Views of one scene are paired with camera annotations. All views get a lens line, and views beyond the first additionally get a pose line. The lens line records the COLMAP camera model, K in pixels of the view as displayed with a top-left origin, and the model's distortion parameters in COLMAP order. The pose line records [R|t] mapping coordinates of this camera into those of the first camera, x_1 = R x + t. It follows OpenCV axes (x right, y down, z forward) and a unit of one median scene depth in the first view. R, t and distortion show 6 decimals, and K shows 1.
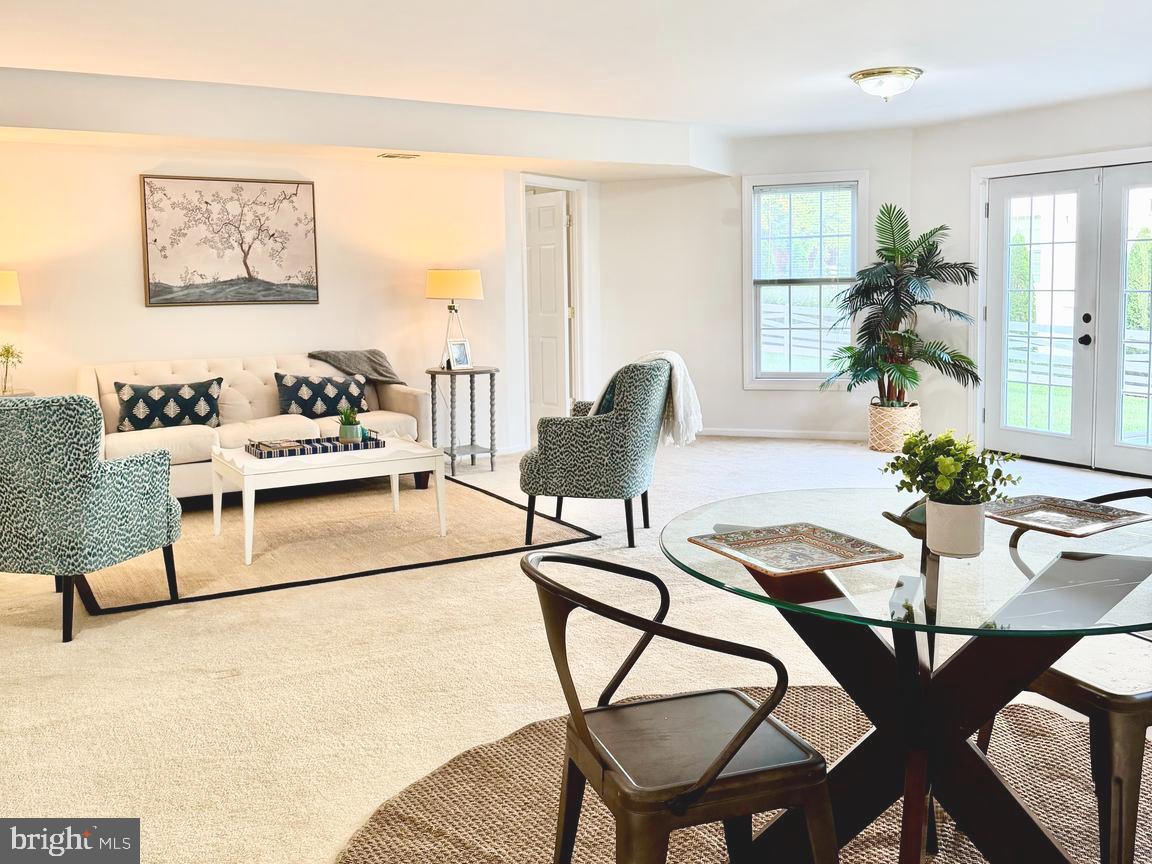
lens RADIAL K [[1075.5, 0, 571.9], [0, 1075.5, 465.3], [0, 0, 1]] dist [0.142874, -0.265525]
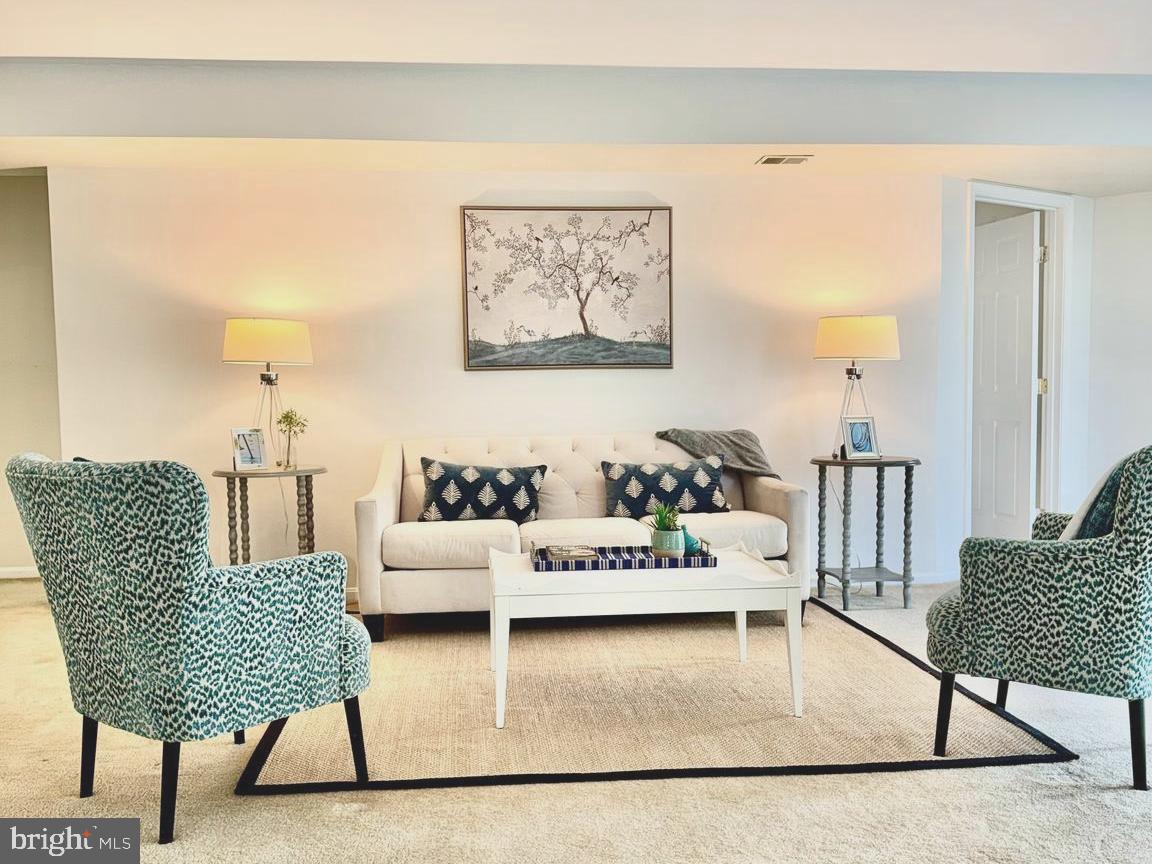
lens RADIAL K [[1075.5, 0, 571.9], [0, 1075.5, 465.3], [0, 0, 1]] dist [0.142874, -0.265525]
pose [[0.915910, 0.034590, -0.399890, 0.008329], [-0.071930, 0.994296, -0.078744, -0.020107], [0.394885, 0.100886, 0.913175, 0.354720]]
